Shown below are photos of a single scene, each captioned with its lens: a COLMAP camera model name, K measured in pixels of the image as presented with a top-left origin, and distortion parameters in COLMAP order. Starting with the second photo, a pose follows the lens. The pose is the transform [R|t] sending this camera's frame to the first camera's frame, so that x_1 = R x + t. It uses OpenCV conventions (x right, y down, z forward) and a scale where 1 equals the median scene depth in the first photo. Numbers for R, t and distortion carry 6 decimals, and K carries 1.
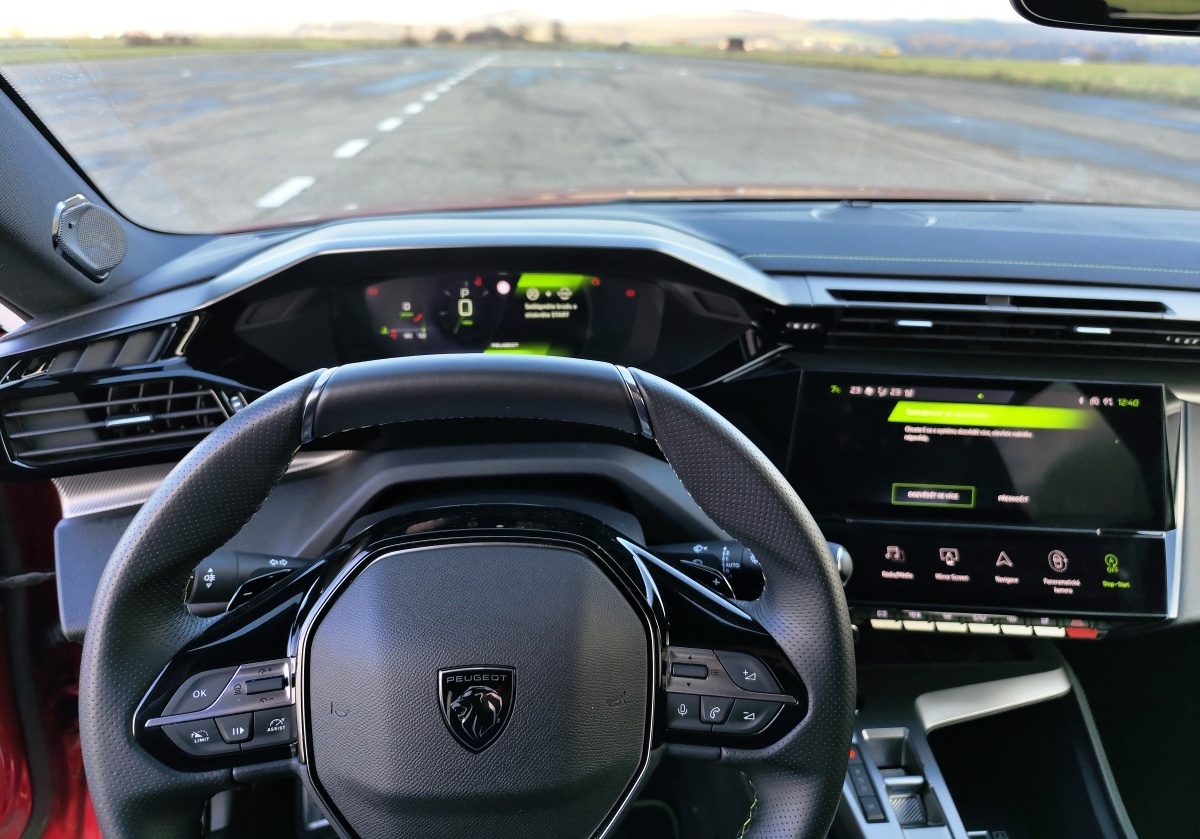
lens RADIAL K [[839.2, 0, 597.9], [0, 839.2, 395.0], [0, 0, 1]] dist [0.005264, -0.002657]
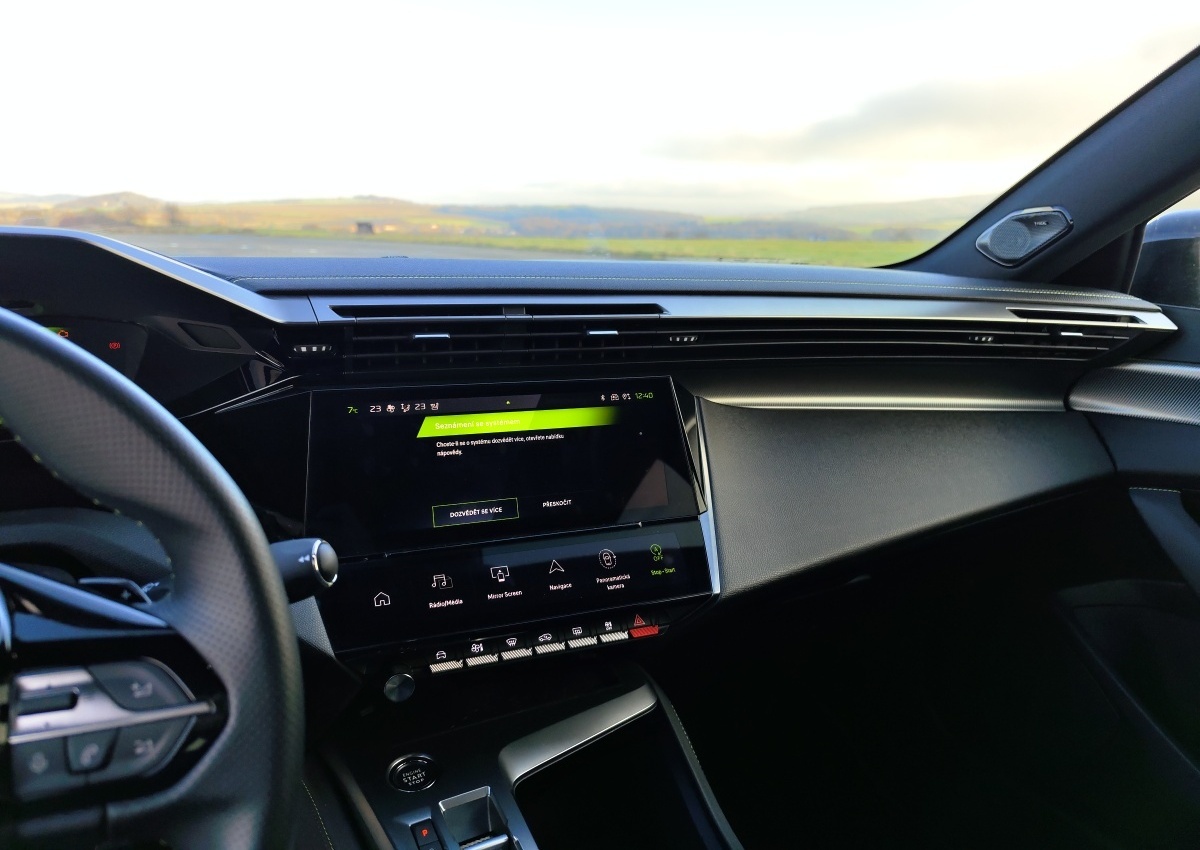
lens RADIAL K [[824.7, 0, 603.2], [0, 824.7, 400.4], [0, 0, 1]] dist [0.009116, -0.013959]
pose [[0.912207, -0.090280, 0.399660, 0.172937], [0.165018, 0.973766, -0.156680, 0.164893], [-0.375031, 0.208875, 0.903174, 0.095202]]
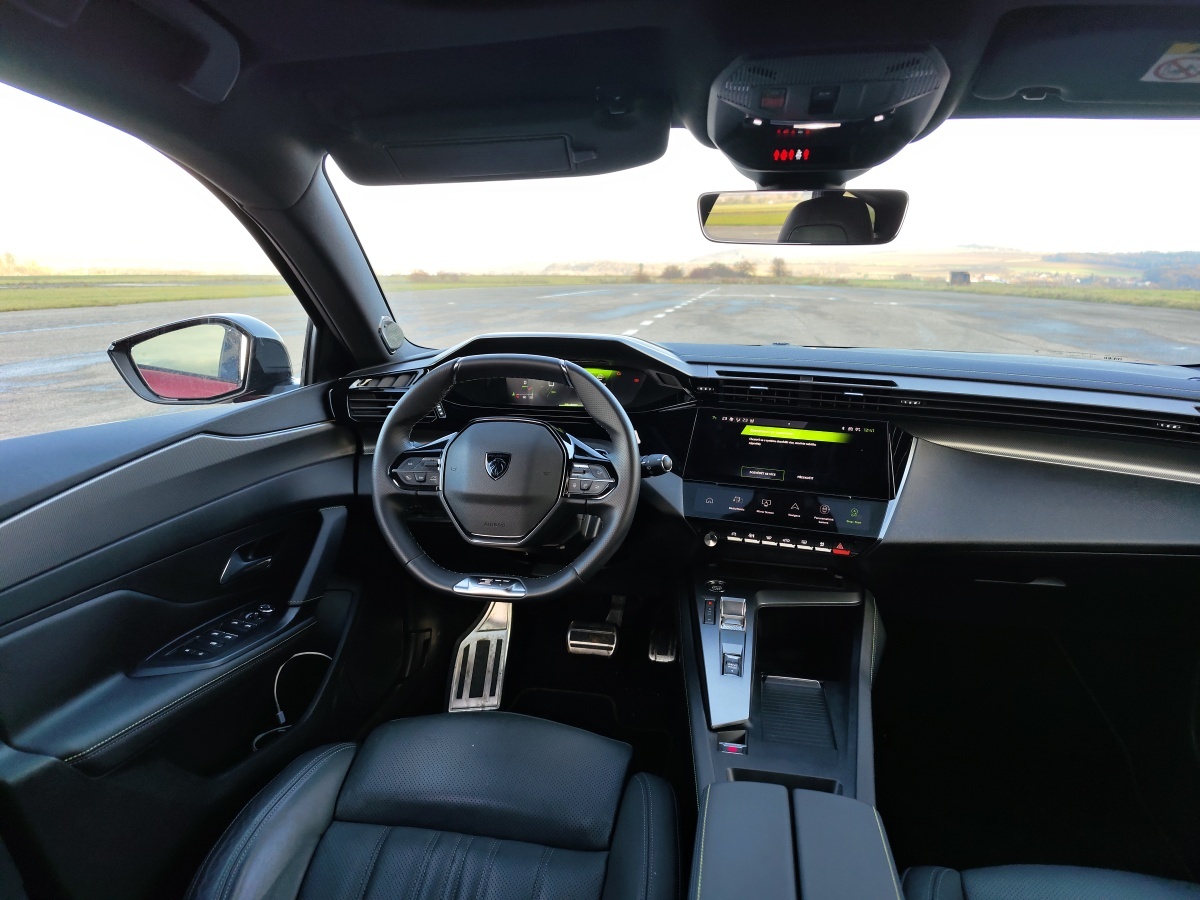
lens RADIAL K [[836.7, 0, 595.4], [0, 836.7, 458.7], [0, 0, 1]] dist [0.049429, -0.018620]
pose [[0.965781, 0.051385, -0.254217, 0.515369], [-0.097665, 0.980080, -0.172929, 0.457957], [0.240267, 0.191840, 0.951561, -0.941173]]
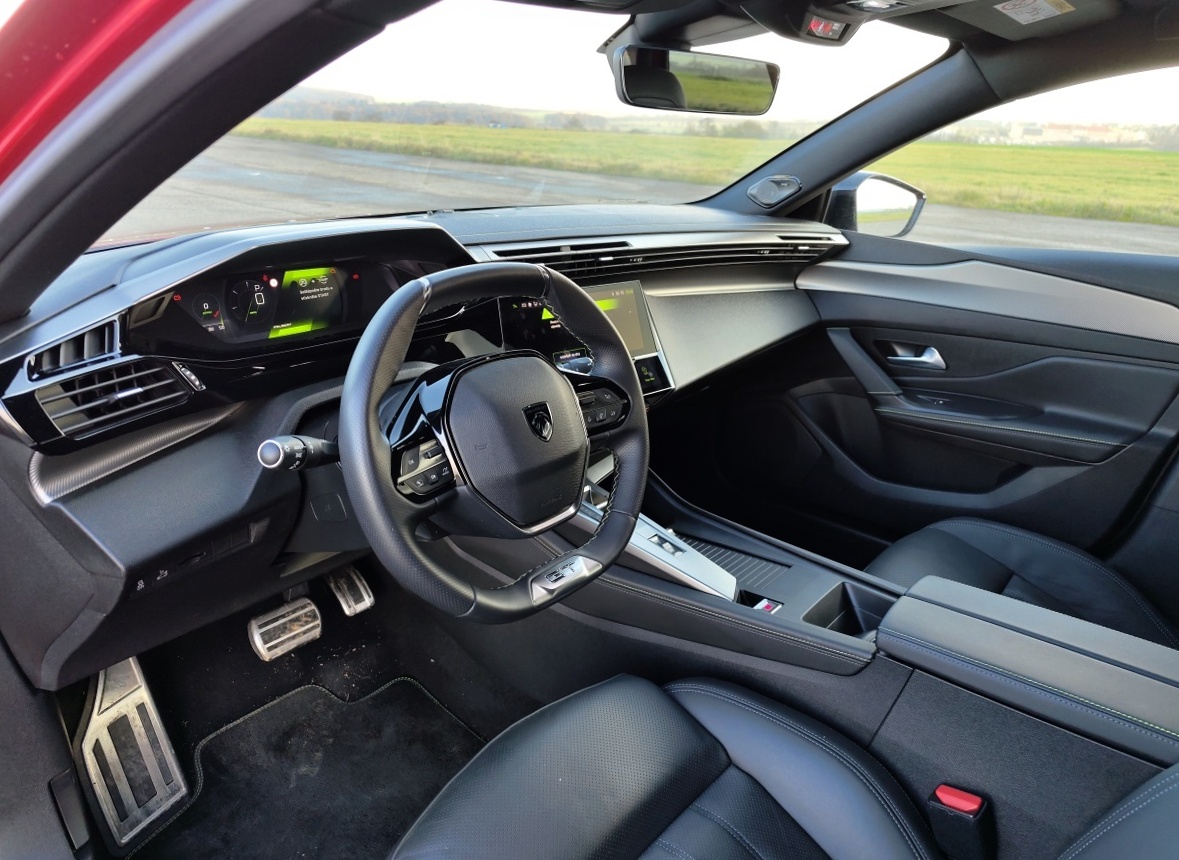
lens RADIAL K [[827.1, 0, 625.7], [0, 827.1, 420.4], [0, 0, 1]] dist [0.004864, -0.008349]
pose [[0.678941, -0.239245, 0.694118, -0.804354], [0.258840, 0.962713, 0.078643, 0.144803], [-0.687052, 0.126272, 0.715552, -0.357395]]
